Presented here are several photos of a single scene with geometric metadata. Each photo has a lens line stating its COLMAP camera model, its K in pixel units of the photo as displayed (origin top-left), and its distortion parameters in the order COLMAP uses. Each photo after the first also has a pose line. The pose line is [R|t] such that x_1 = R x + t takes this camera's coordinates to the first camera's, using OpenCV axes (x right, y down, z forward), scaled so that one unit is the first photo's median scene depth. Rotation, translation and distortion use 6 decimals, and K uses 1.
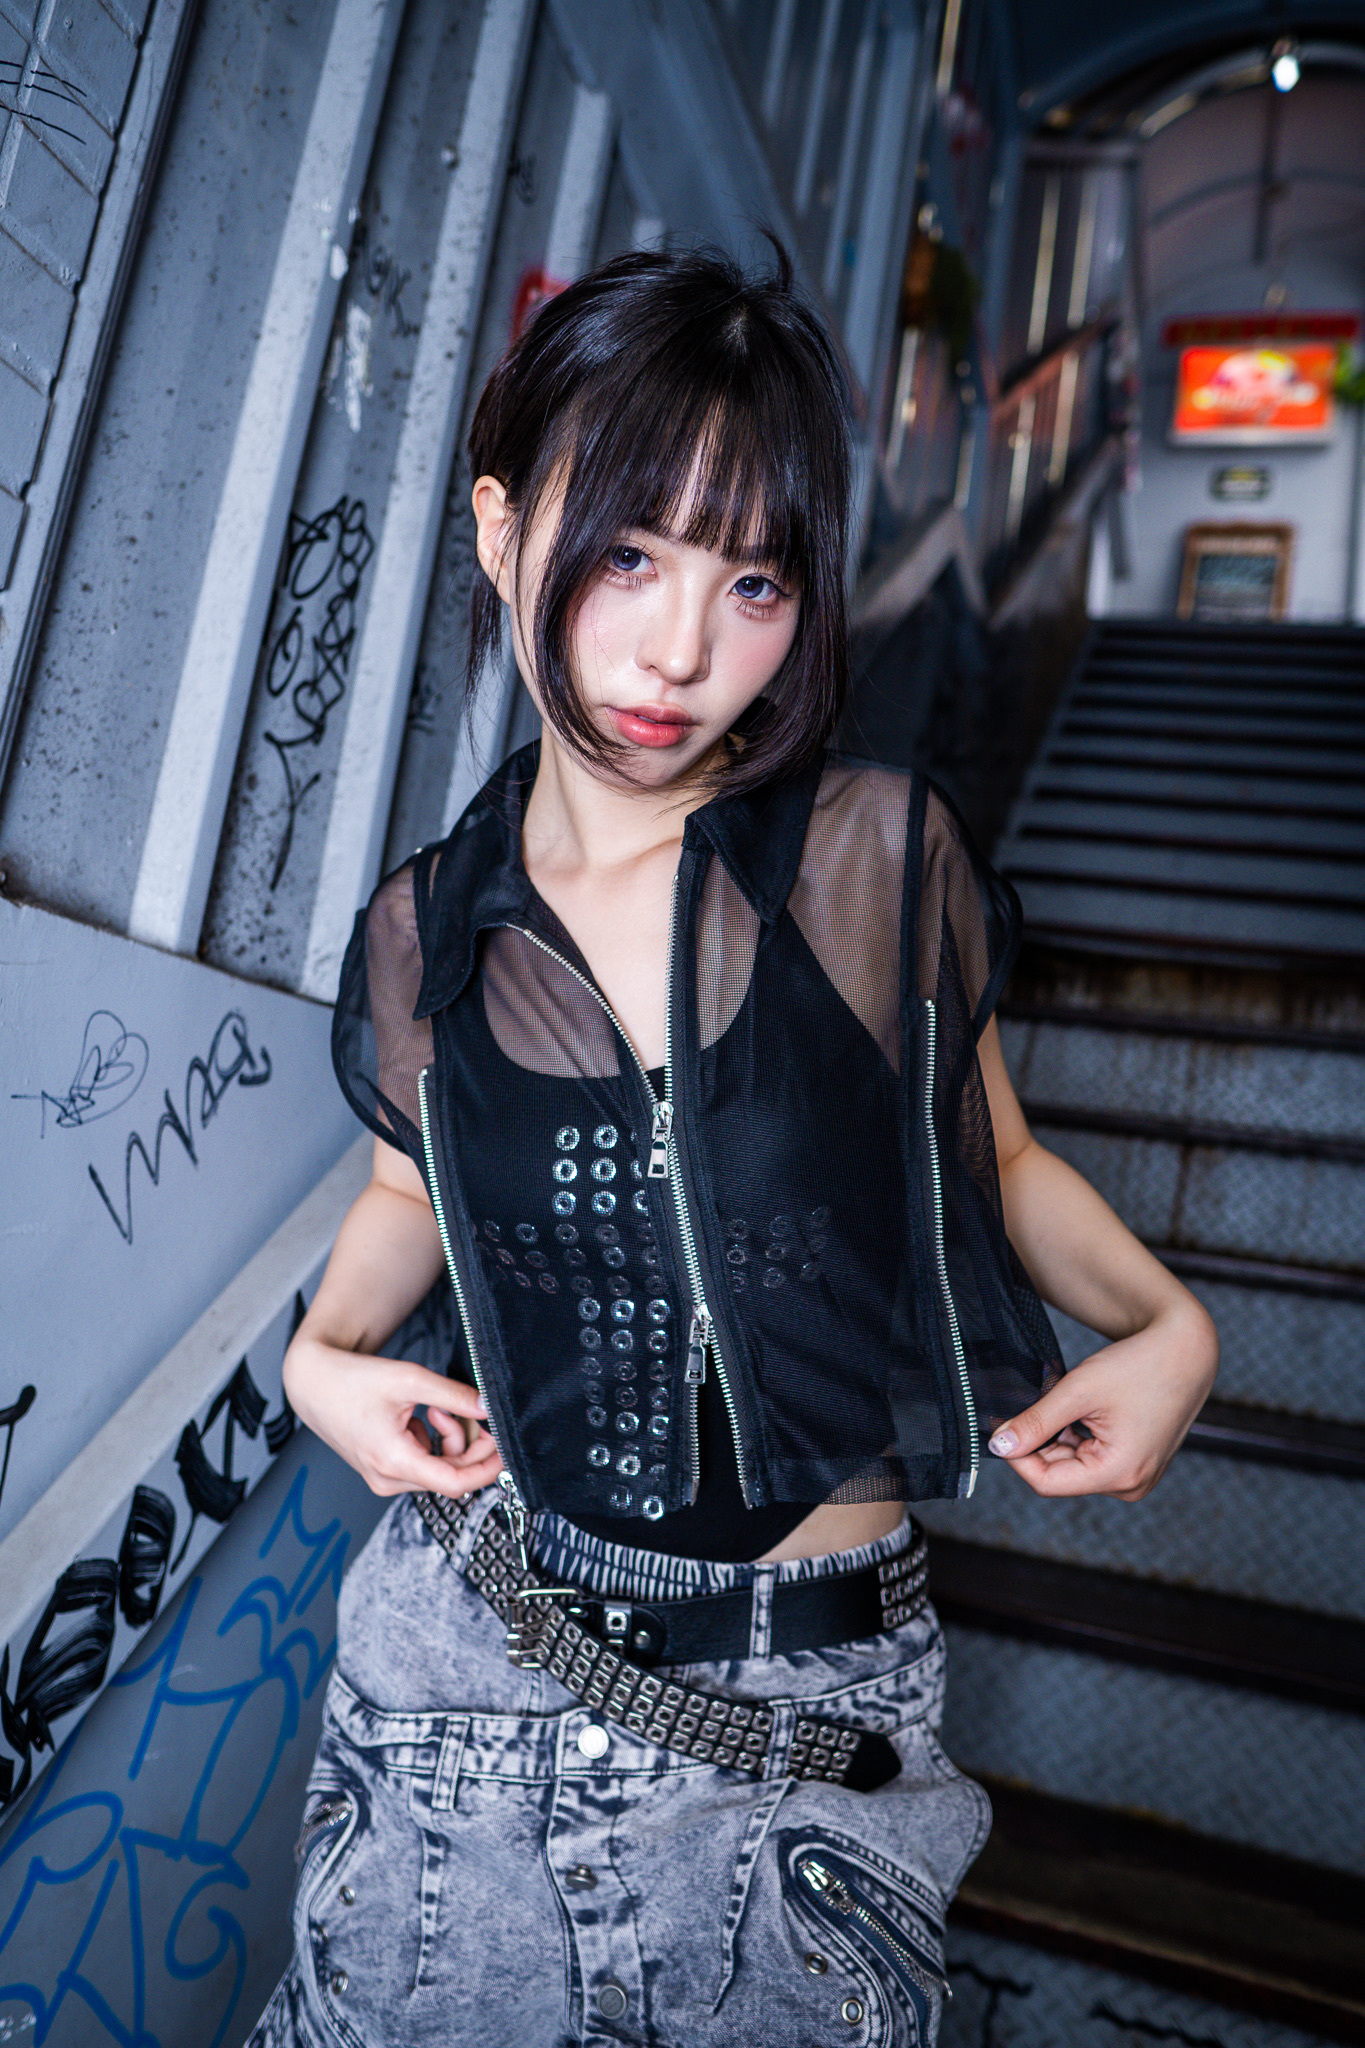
lens RADIAL K [[1447.7, 0, 679.6], [0, 1447.7, 1030.1], [0, 0, 1]] dist [-0.109899, 0.070505]
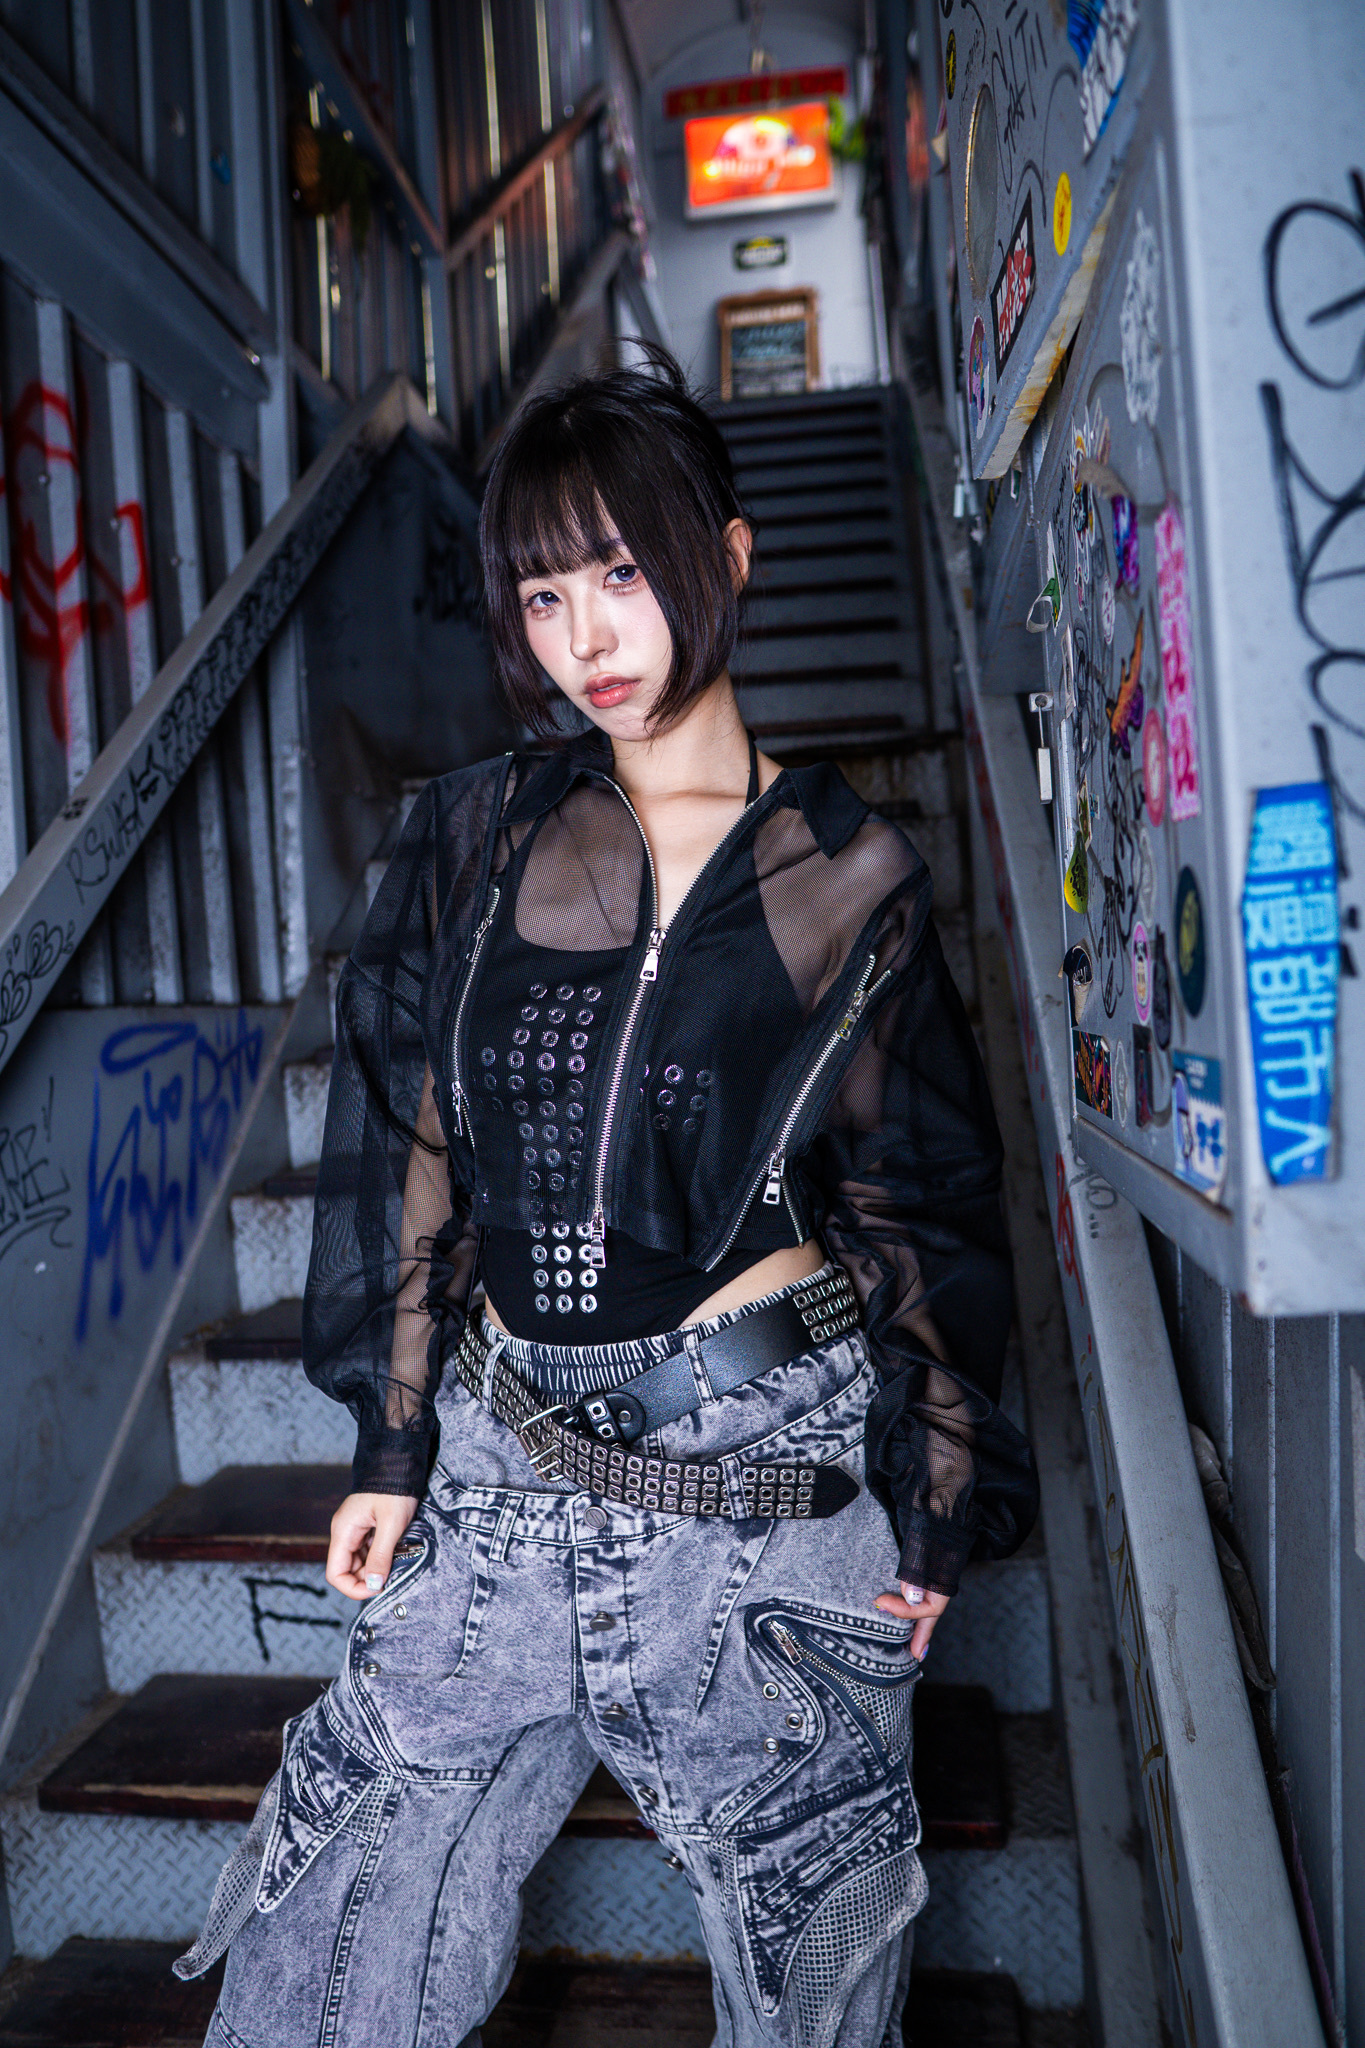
lens RADIAL K [[1447.7, 0, 684.8], [0, 1447.7, 1032.0], [0, 0, 1]] dist [-0.109899, 0.070505]
pose [[0.961658, -0.209977, 0.176419, 0.281557], [0.182954, 0.970391, 0.157700, -0.049686], [-0.204308, -0.119377, 0.971600, -0.357402]]
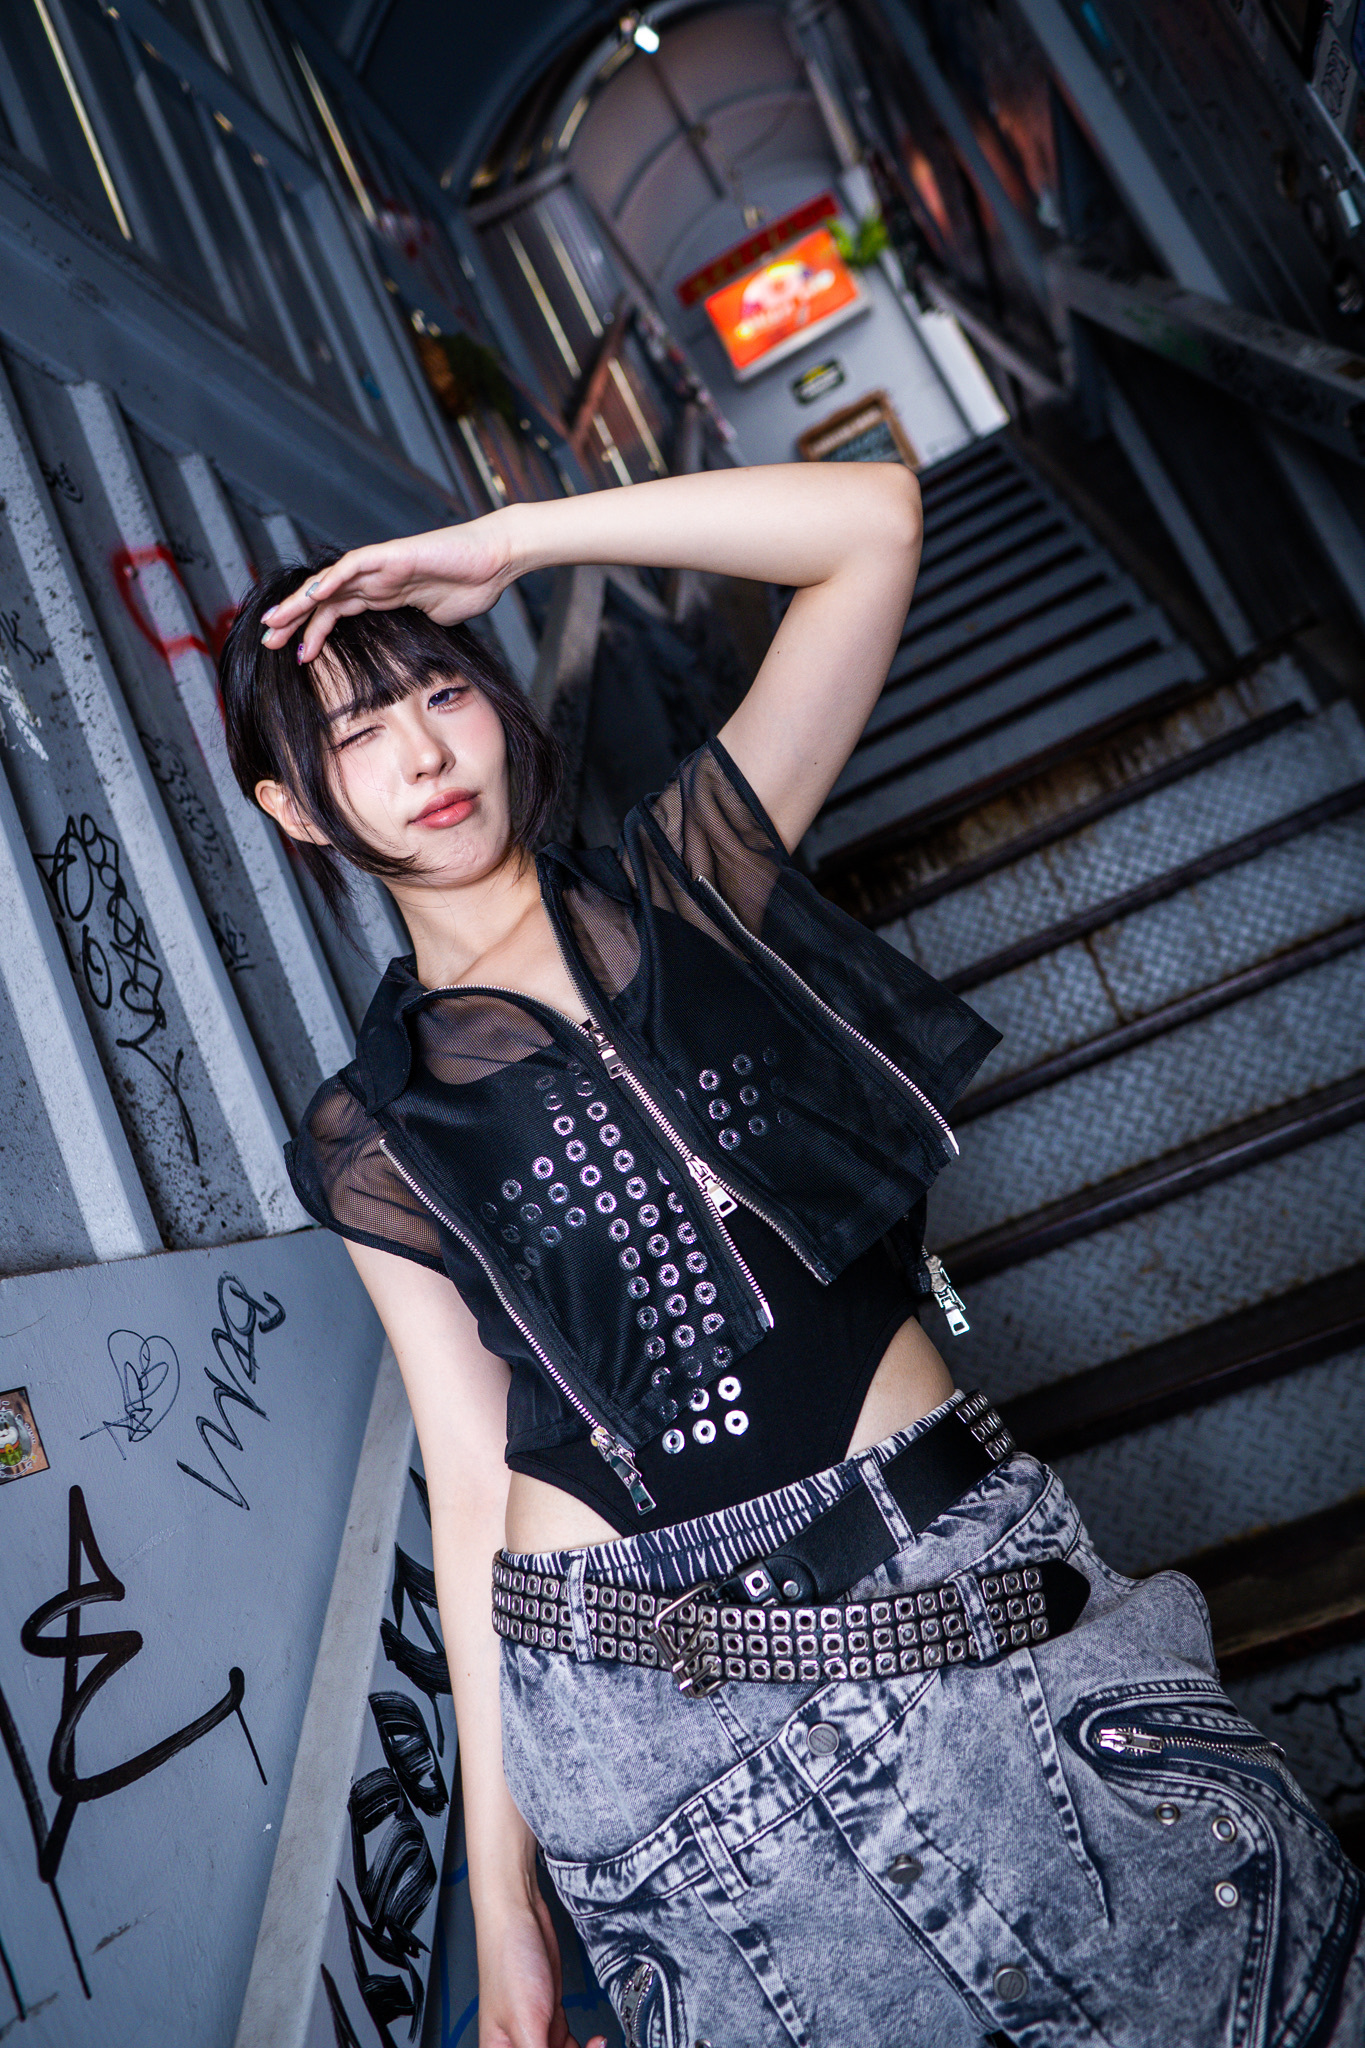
lens RADIAL K [[1447.7, 0, 680.7], [0, 1447.7, 1028.6], [0, 0, 1]] dist [-0.109899, 0.070505]
pose [[0.851032, -0.521906, 0.057964, 0.012311], [0.524334, 0.850590, -0.039625, 0.044970], [-0.028623, 0.064114, 0.997532, -0.073826]]
